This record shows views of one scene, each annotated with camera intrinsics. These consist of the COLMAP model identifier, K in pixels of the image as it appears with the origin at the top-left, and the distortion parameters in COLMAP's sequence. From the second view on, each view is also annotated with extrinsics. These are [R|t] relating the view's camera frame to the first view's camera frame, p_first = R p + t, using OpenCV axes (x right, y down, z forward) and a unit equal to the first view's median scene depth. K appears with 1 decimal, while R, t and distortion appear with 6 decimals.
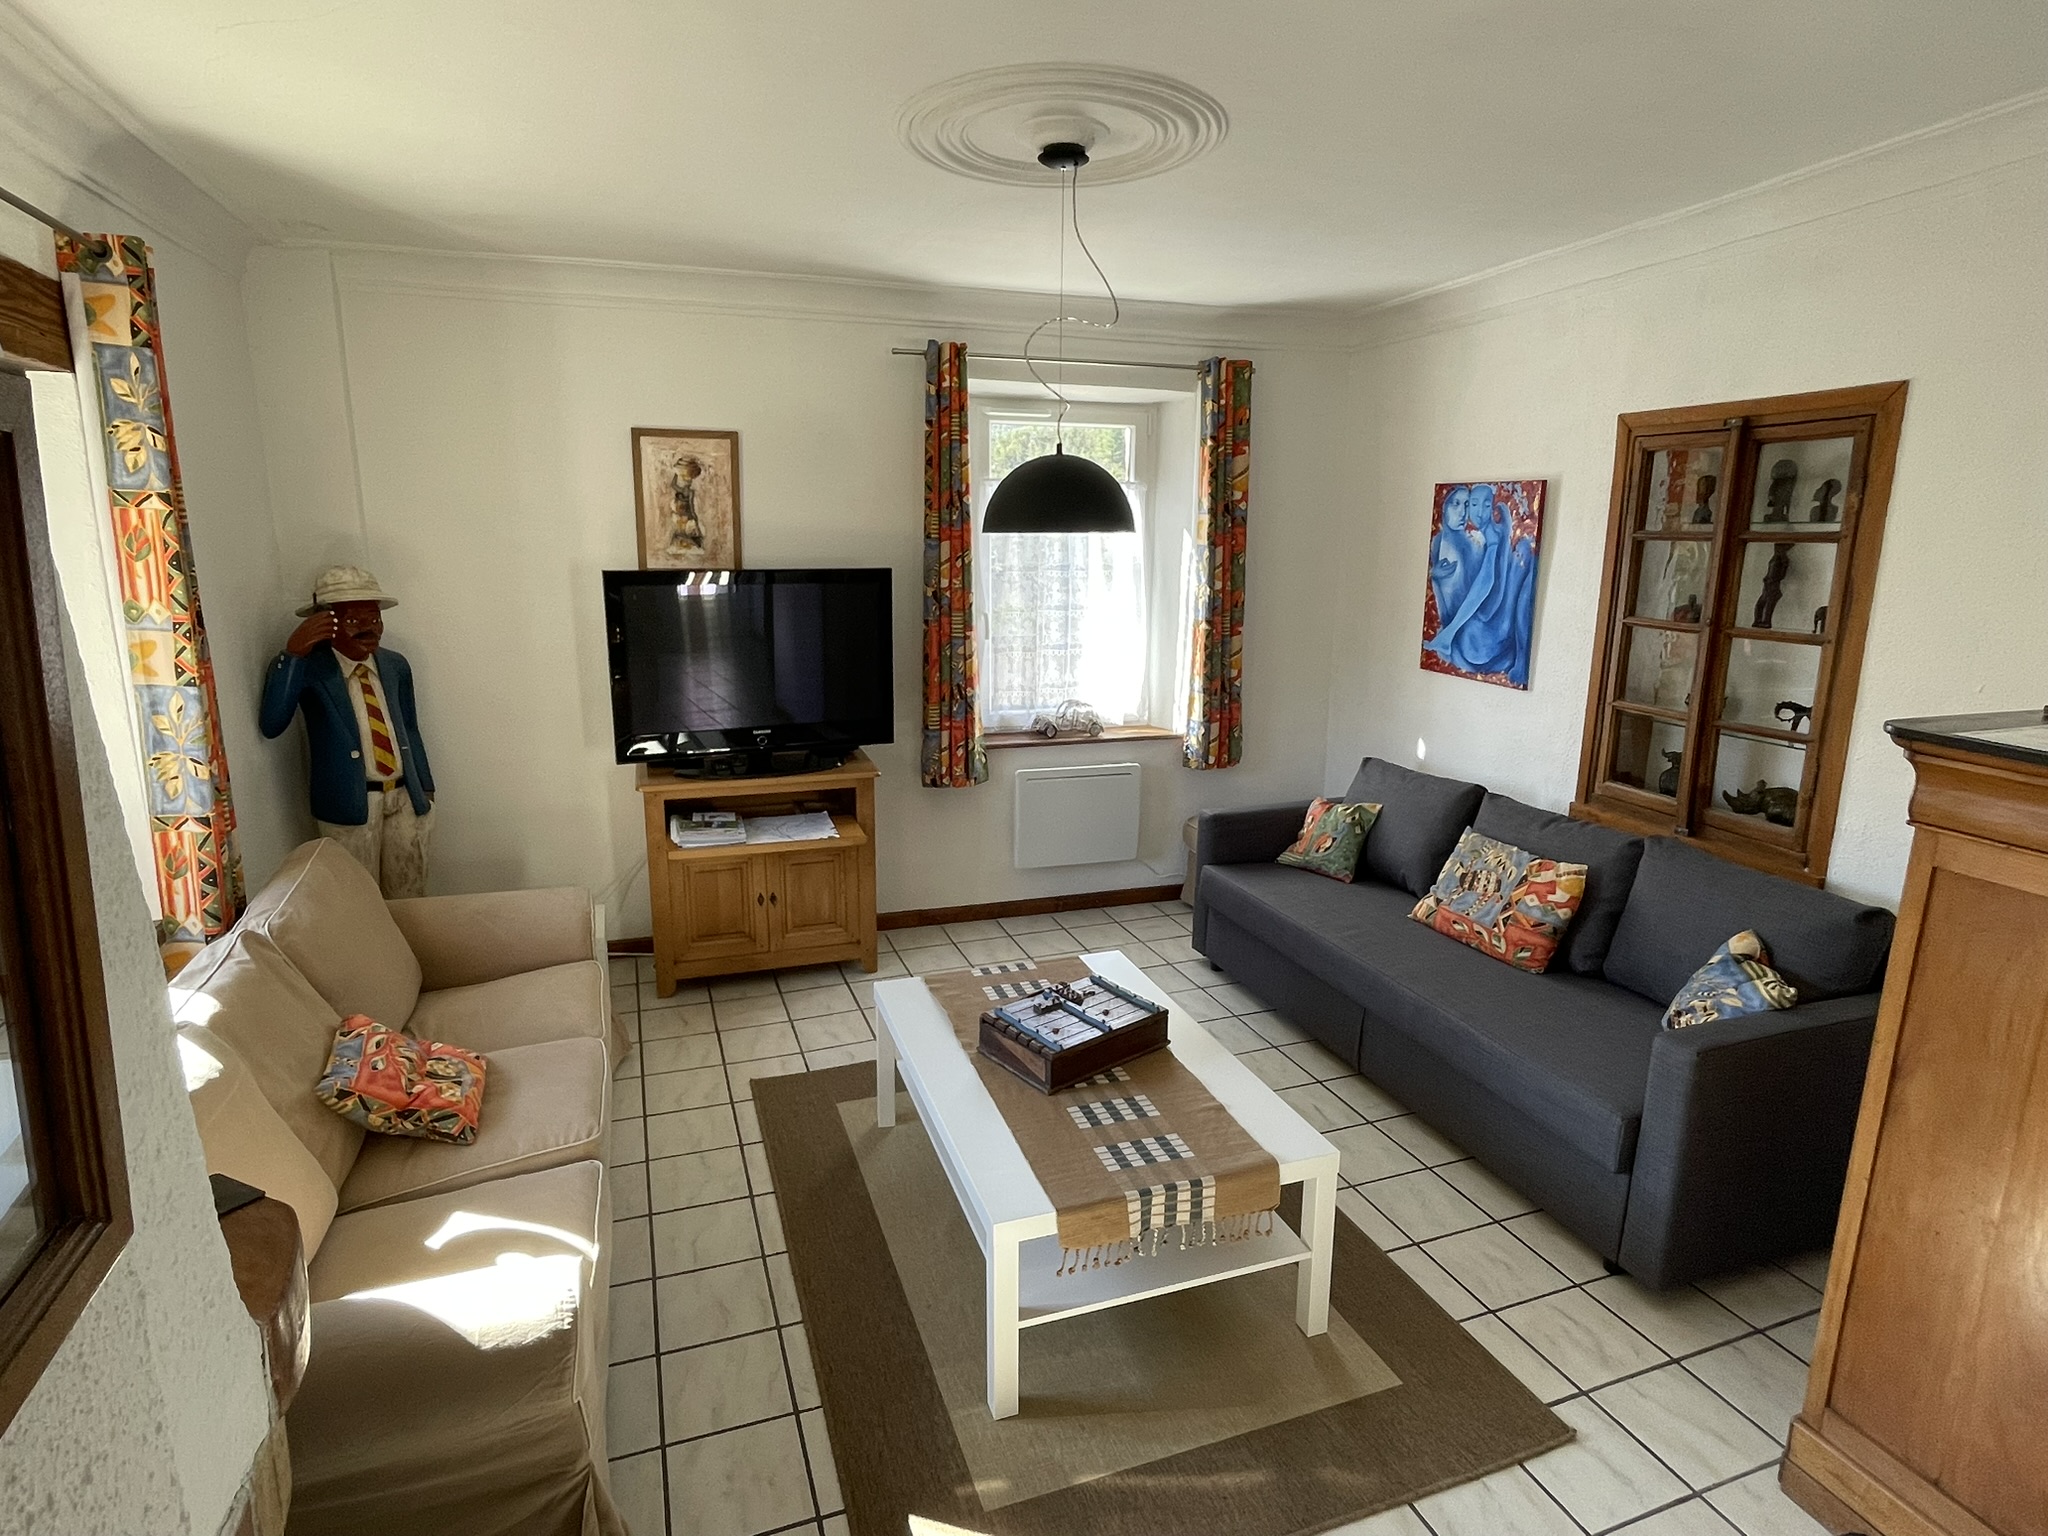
lens RADIAL K [[1086.5, 0, 1018.8], [0, 1086.5, 766.7], [0, 0, 1]] dist [0.002826, 0.000773]
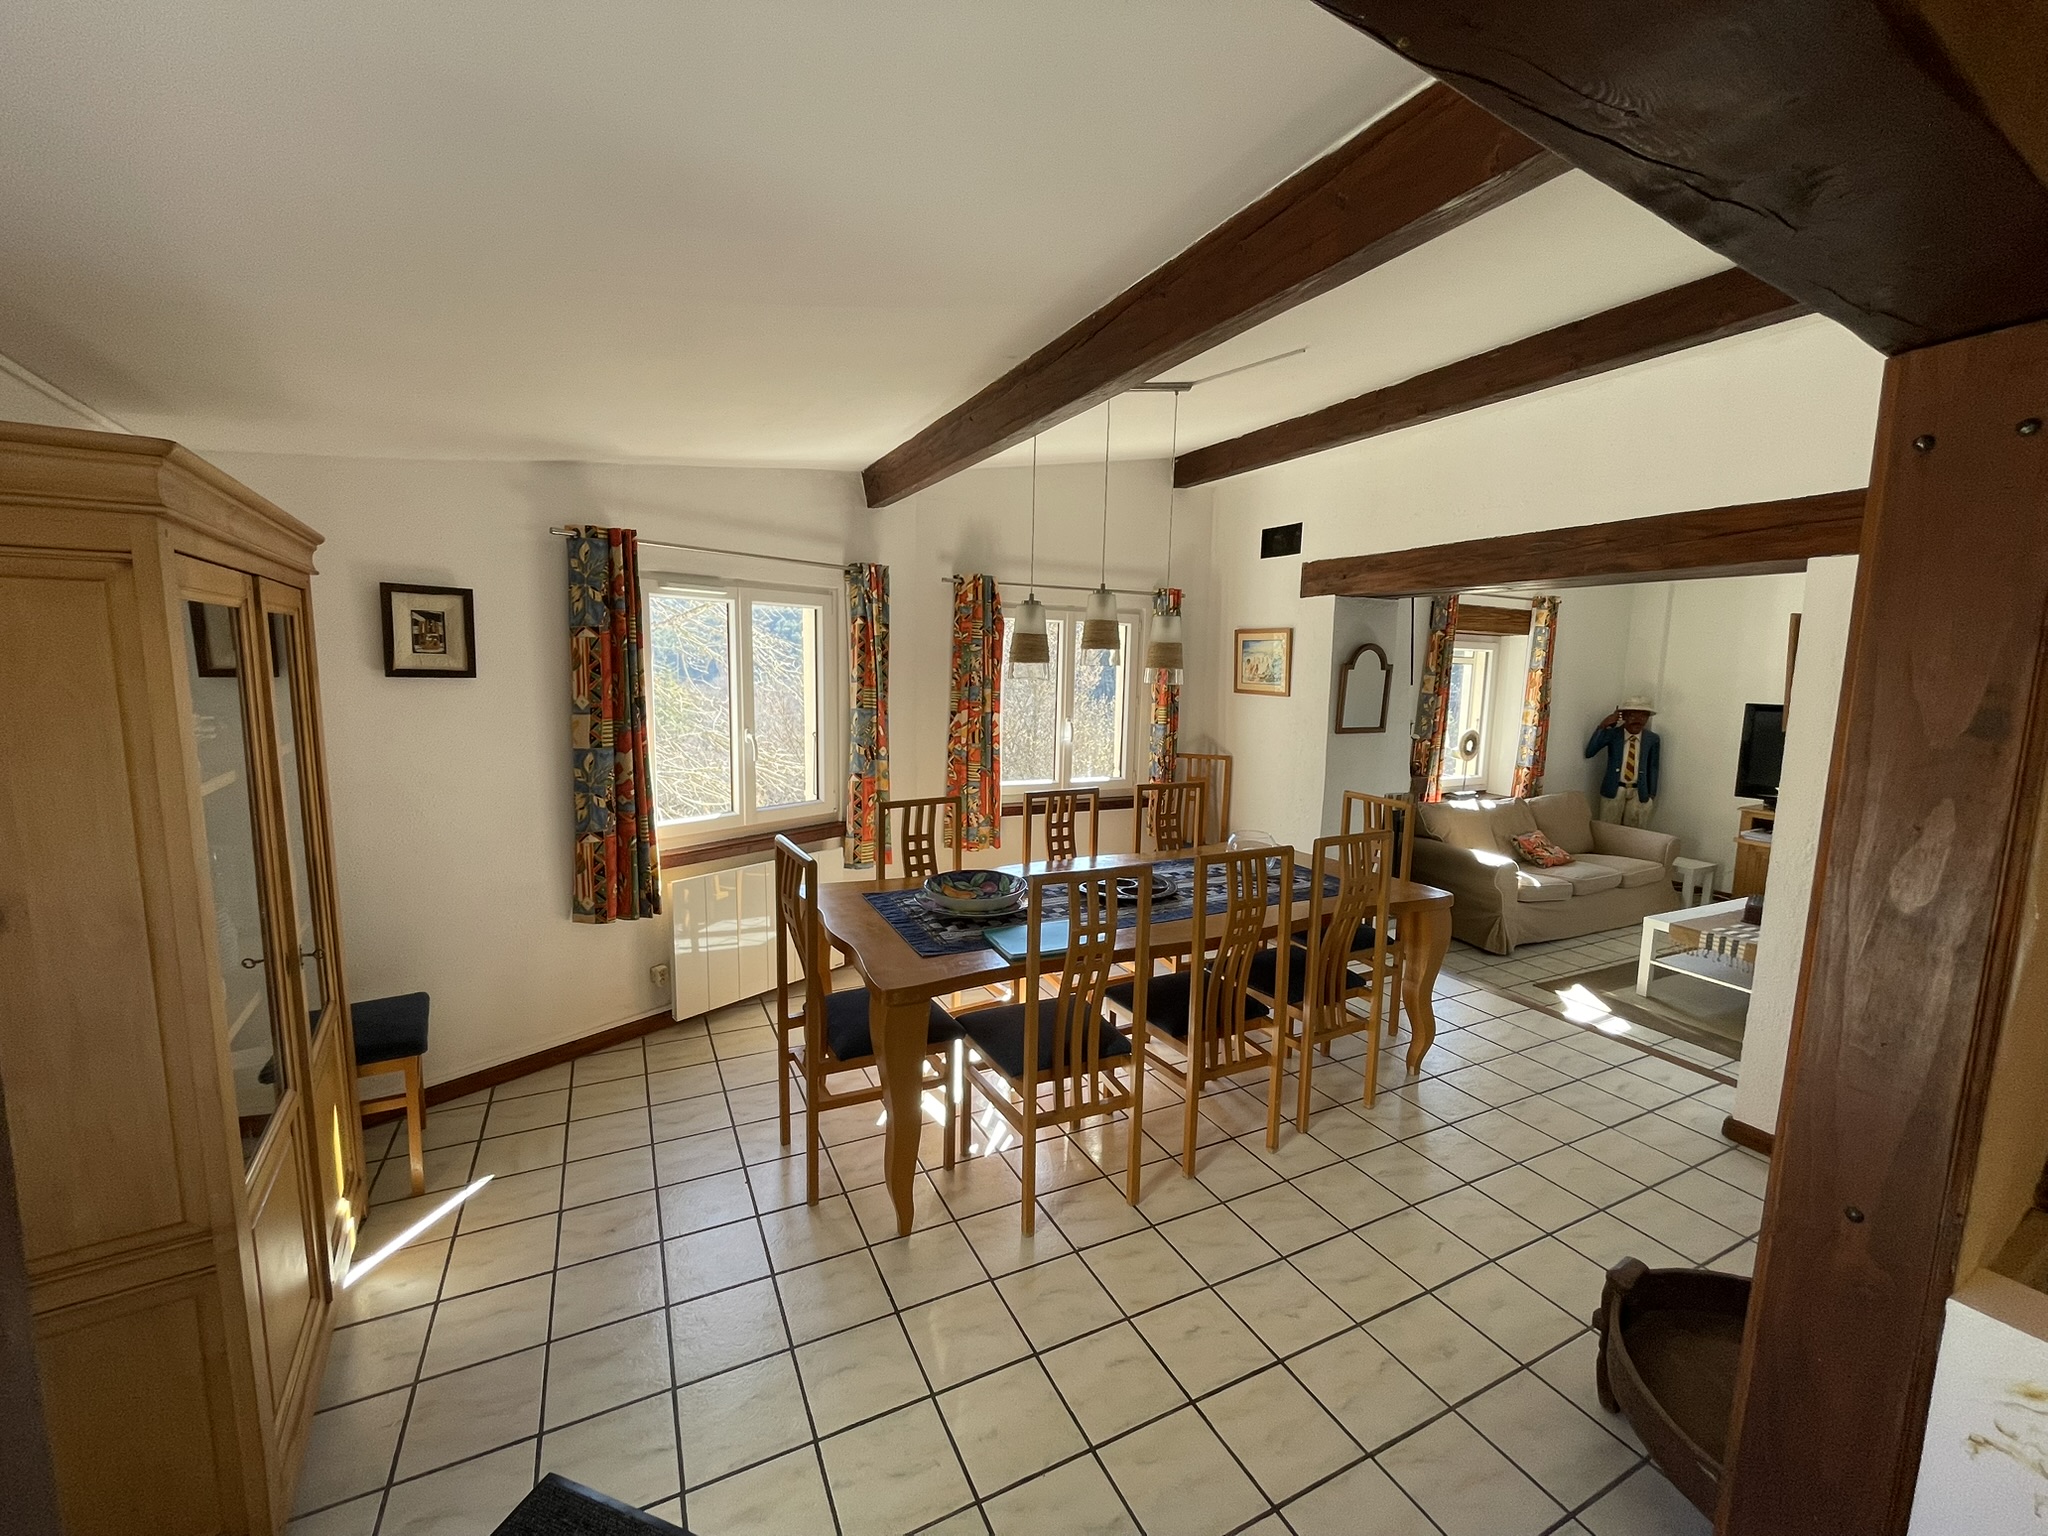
lens RADIAL K [[823.4, 0, 1018.4], [0, 823.4, 763.1], [0, 0, 1]] dist [-0.005269, -0.000443]
pose [[0.109679, 0.113128, -0.987508, 0.951825], [-0.233505, 0.968631, 0.085031, 0.116351], [0.966150, 0.221261, 0.132654, -0.501658]]
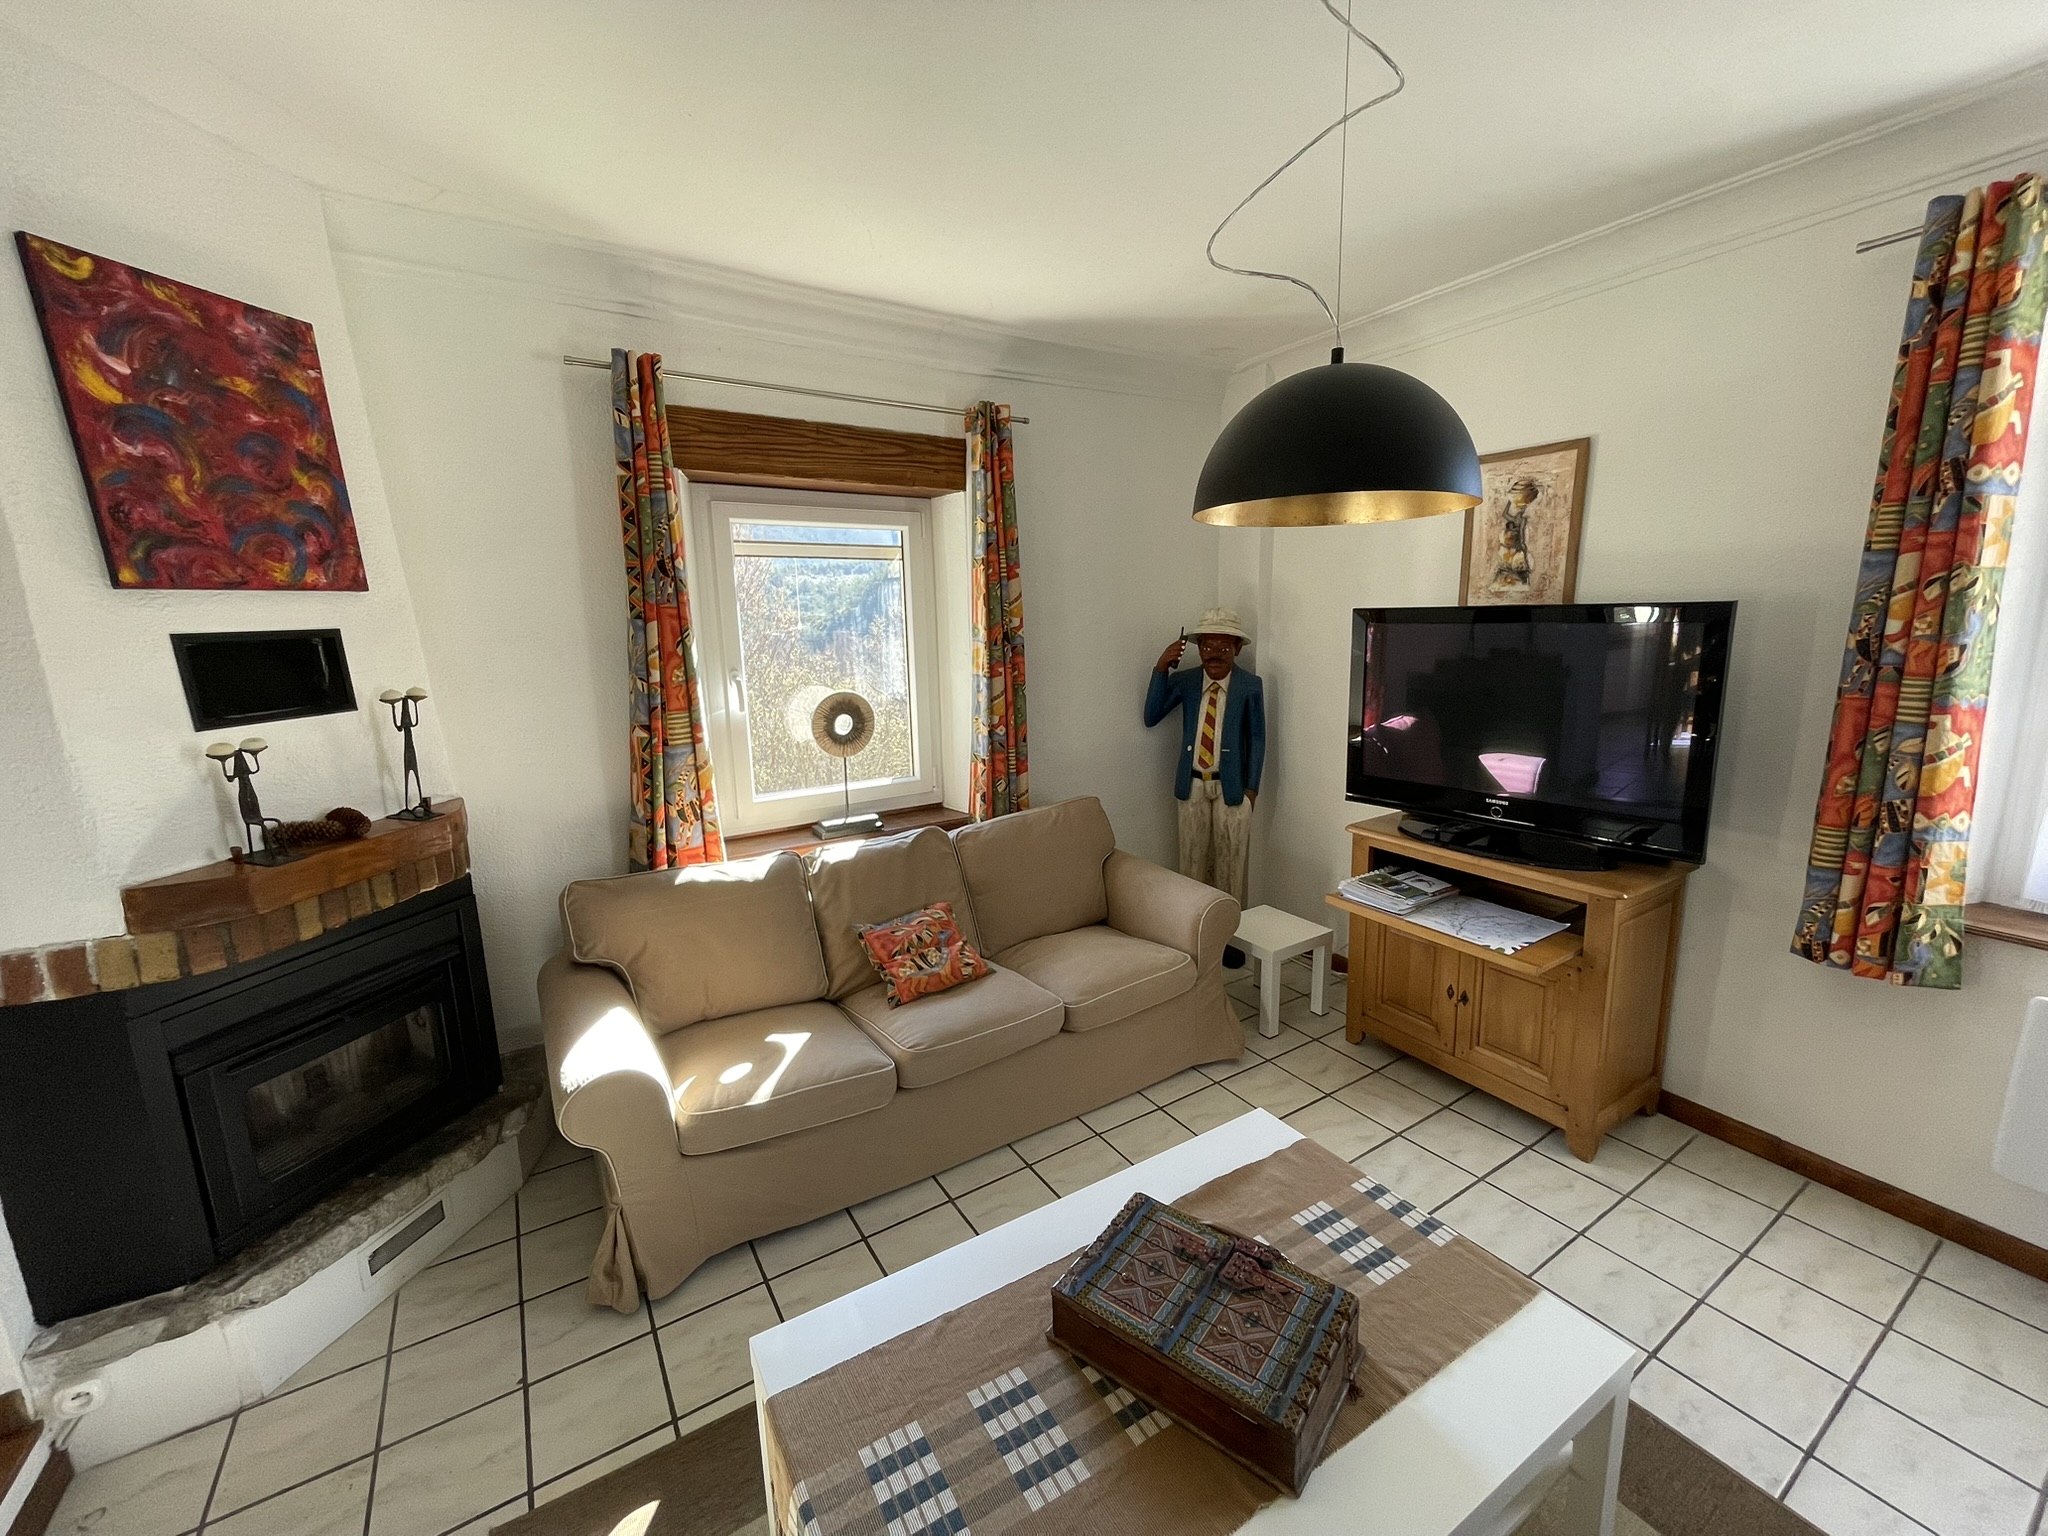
lens RADIAL K [[823.4, 0, 1017.3], [0, 823.4, 770.0], [0, 0, 1]] dist [-0.005269, -0.000443]
pose [[0.209945, 0.170423, -0.962746, 0.283511], [-0.185947, 0.973679, 0.131809, -0.069612], [0.959868, 0.151347, 0.236109, 0.491160]]
